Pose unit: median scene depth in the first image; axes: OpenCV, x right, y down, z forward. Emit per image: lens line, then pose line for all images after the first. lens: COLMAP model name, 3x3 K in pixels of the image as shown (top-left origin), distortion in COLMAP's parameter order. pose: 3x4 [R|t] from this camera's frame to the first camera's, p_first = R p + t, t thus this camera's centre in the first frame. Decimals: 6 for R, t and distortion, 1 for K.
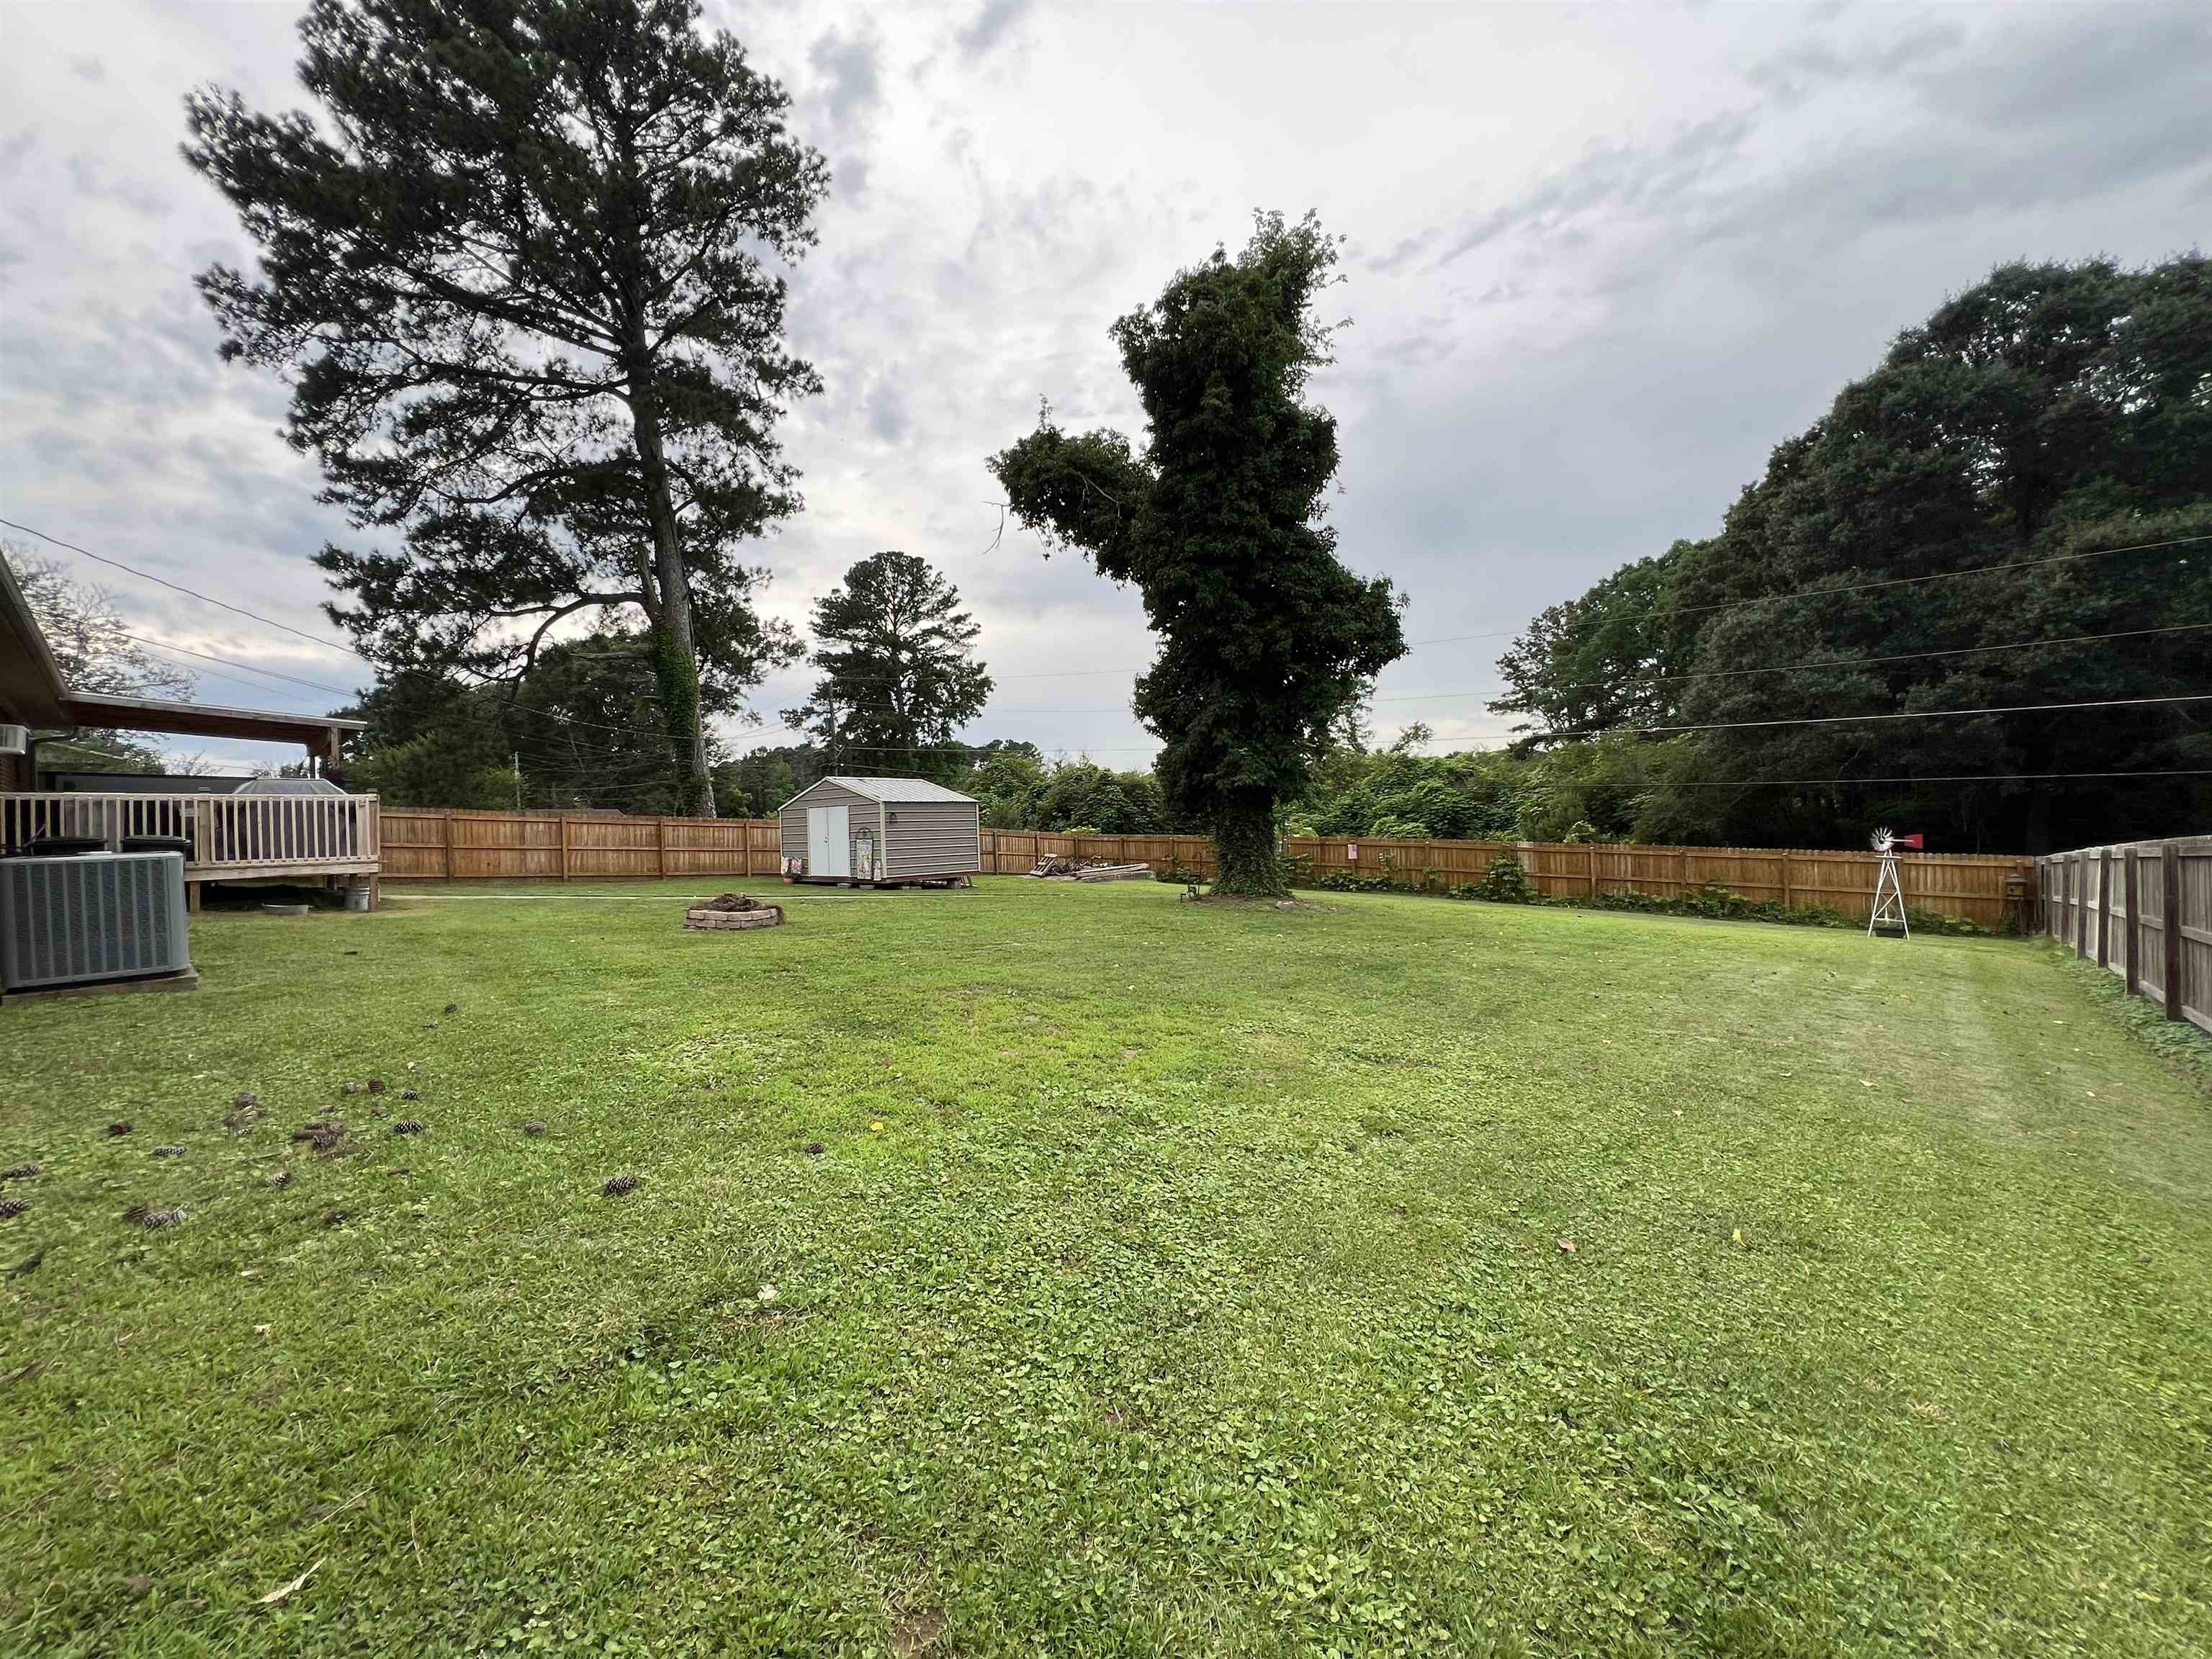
lens RADIAL K [[885.8, 0, 1104.5], [0, 885.8, 839.5], [0, 0, 1]] dist [-0.001611, 0.000905]
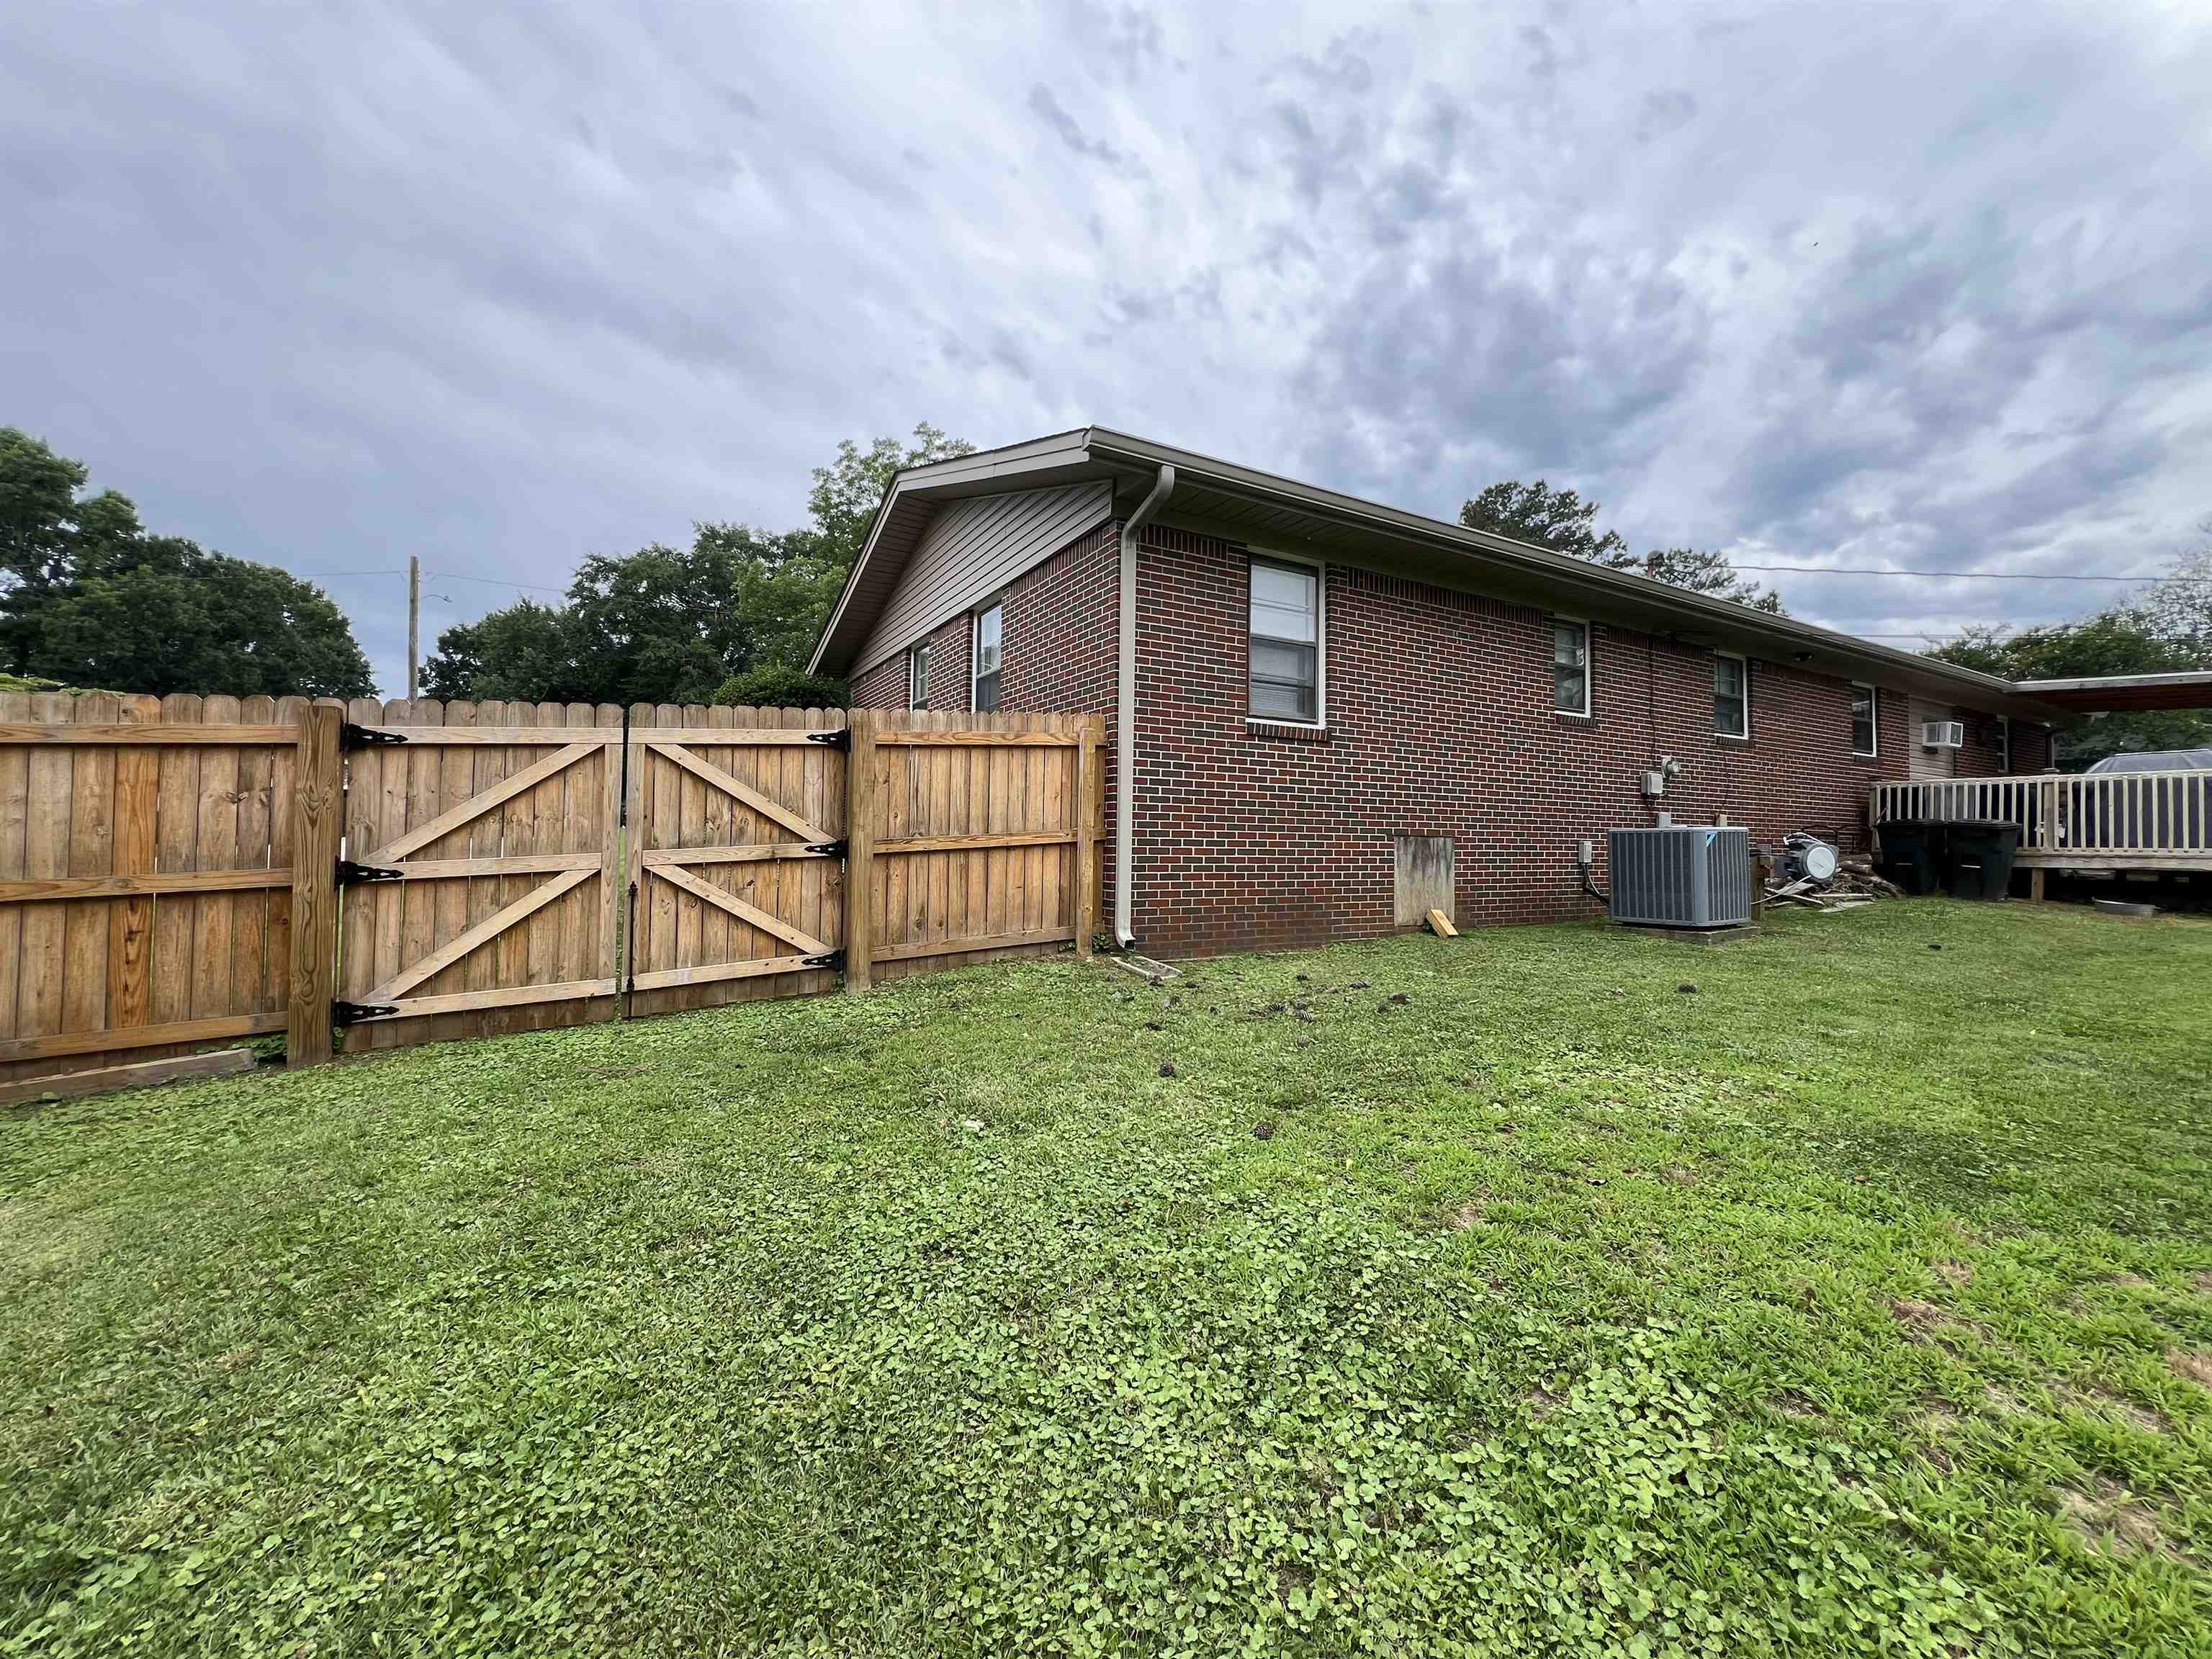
lens RADIAL K [[885.8, 0, 1112.9], [0, 885.8, 822.9], [0, 0, 1]] dist [-0.001611, 0.000905]
pose [[-0.289492, 0.001845, -0.957179, 0.069327], [-0.017202, 0.999827, 0.007130, 0.003840], [0.957026, 0.018530, -0.289410, 0.141982]]
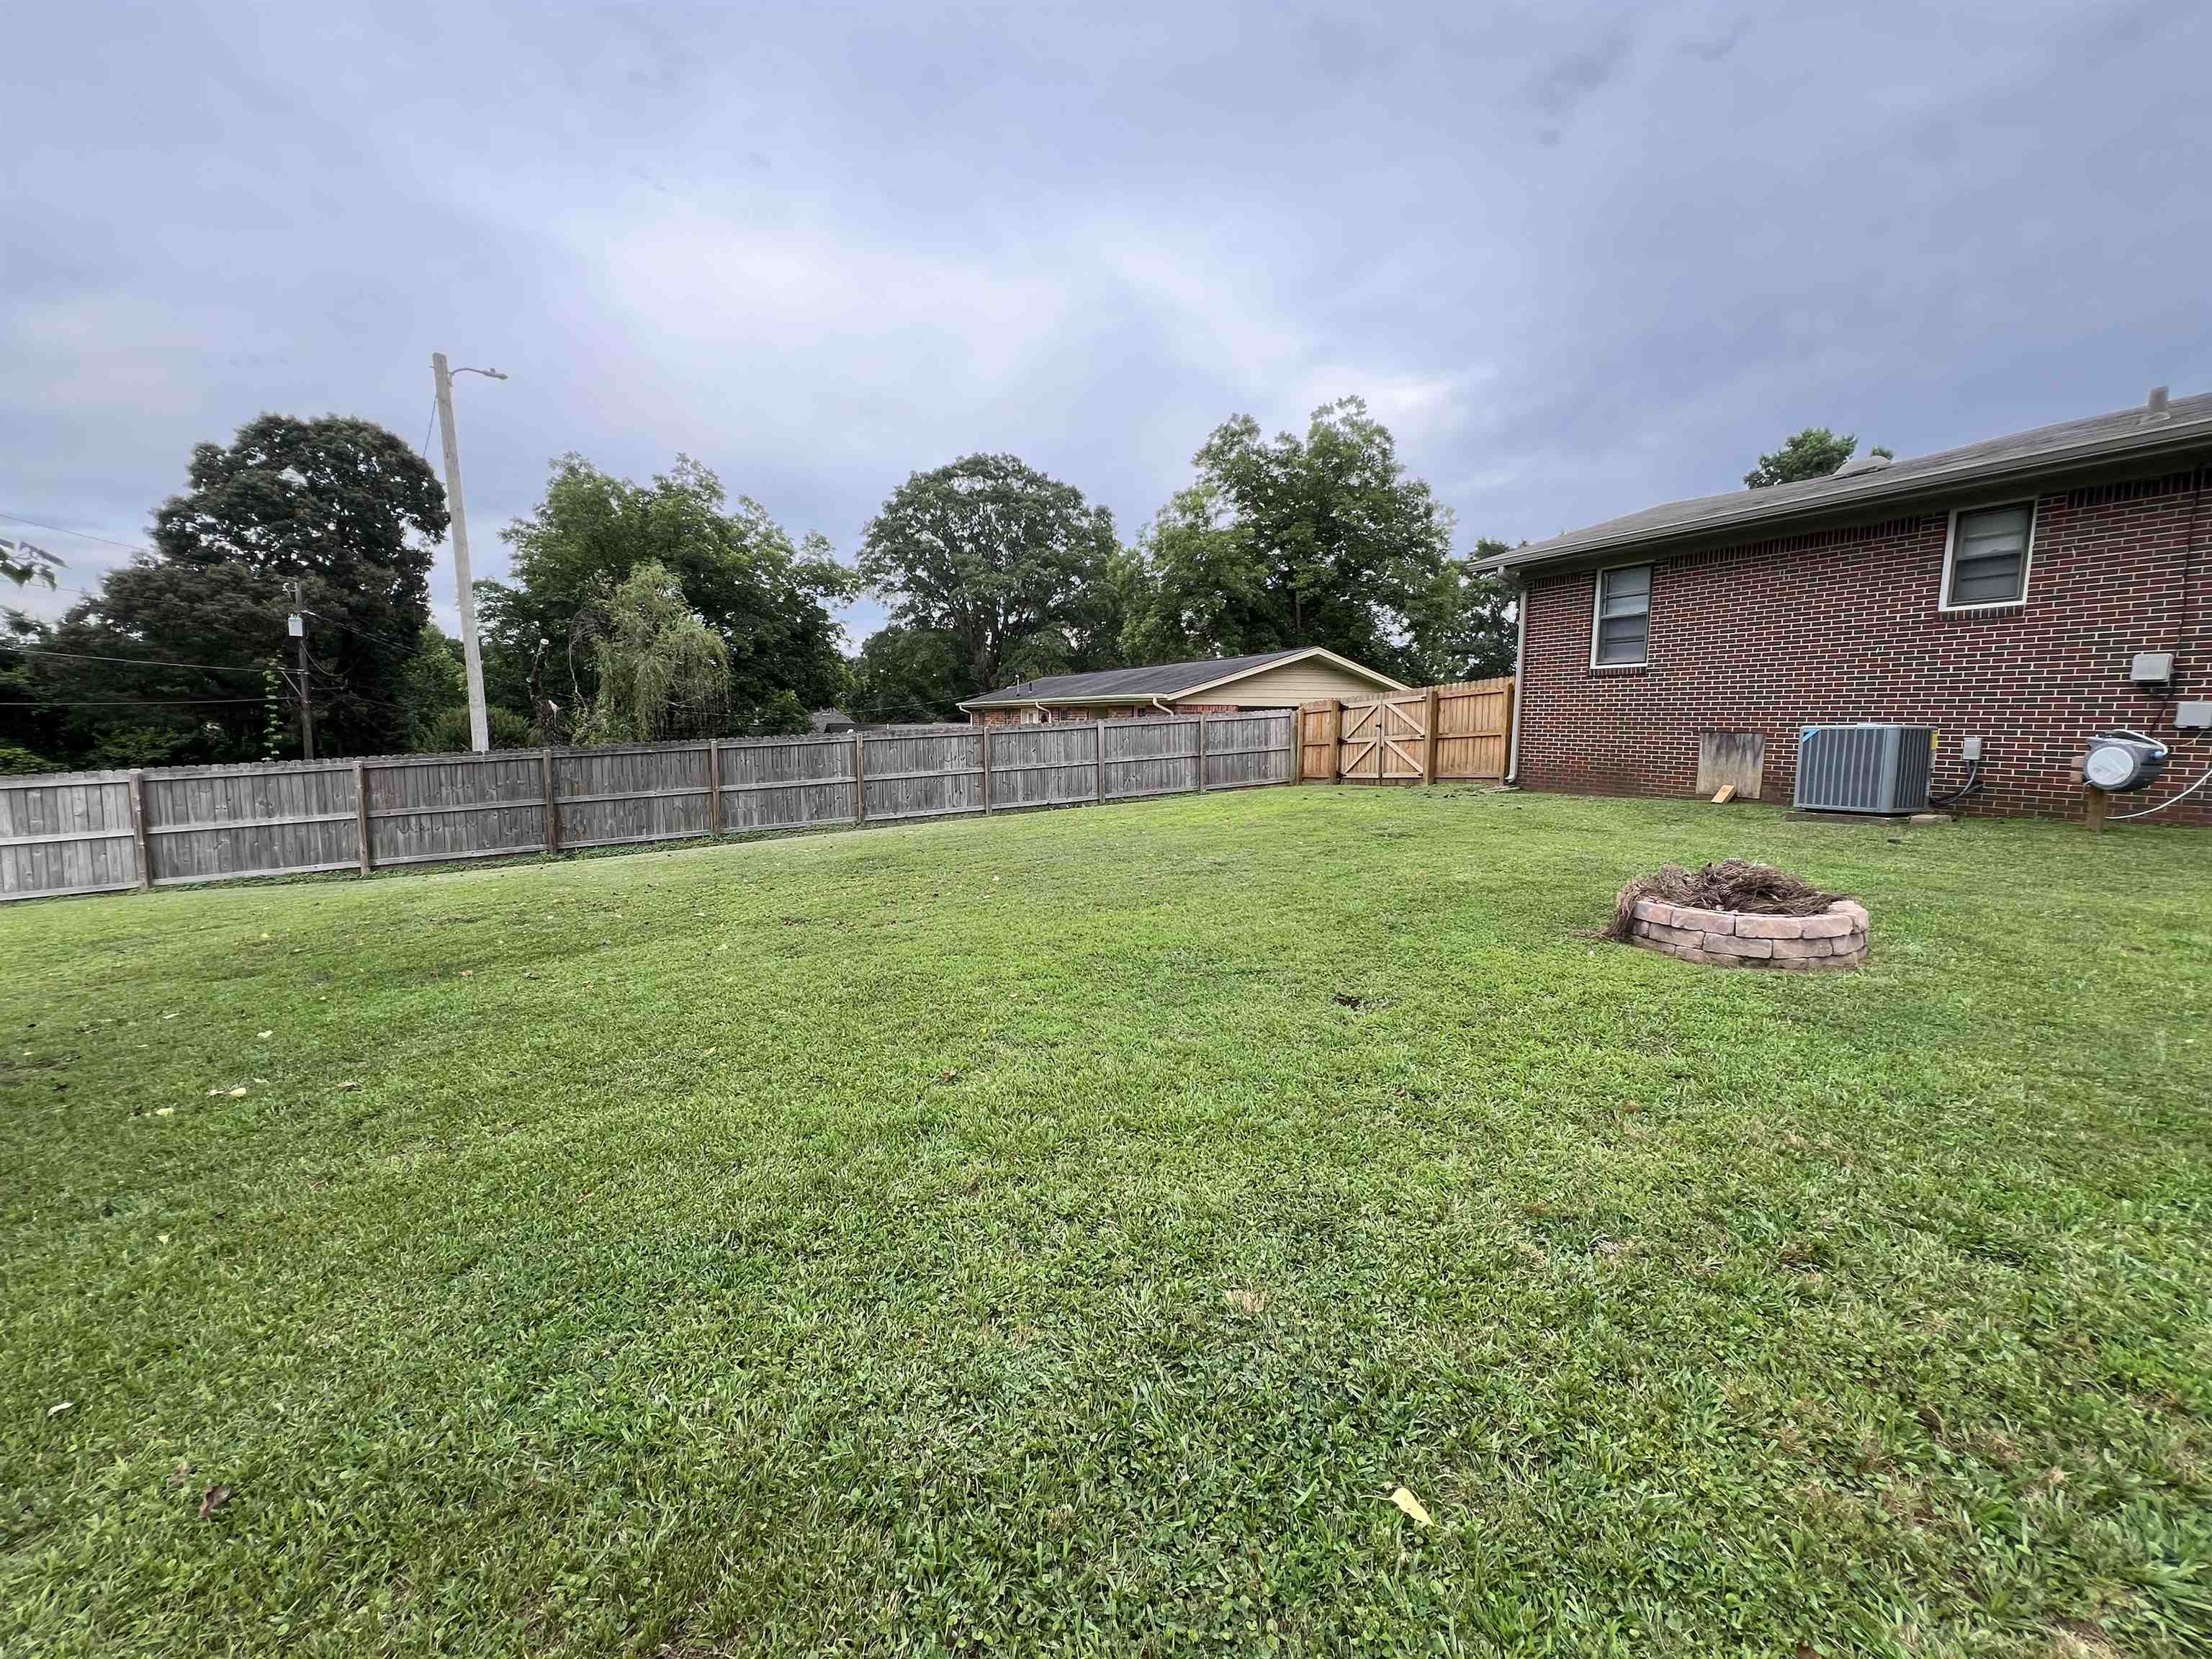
lens RADIAL K [[885.8, 0, 1098.7], [0, 885.8, 817.9], [0, 0, 1]] dist [-0.001611, 0.000905]
pose [[-0.920880, -0.015508, 0.389539, -0.119258], [0.031880, 0.992866, 0.114893, -0.007617], [-0.388542, 0.118221, -0.913816, 0.609621]]
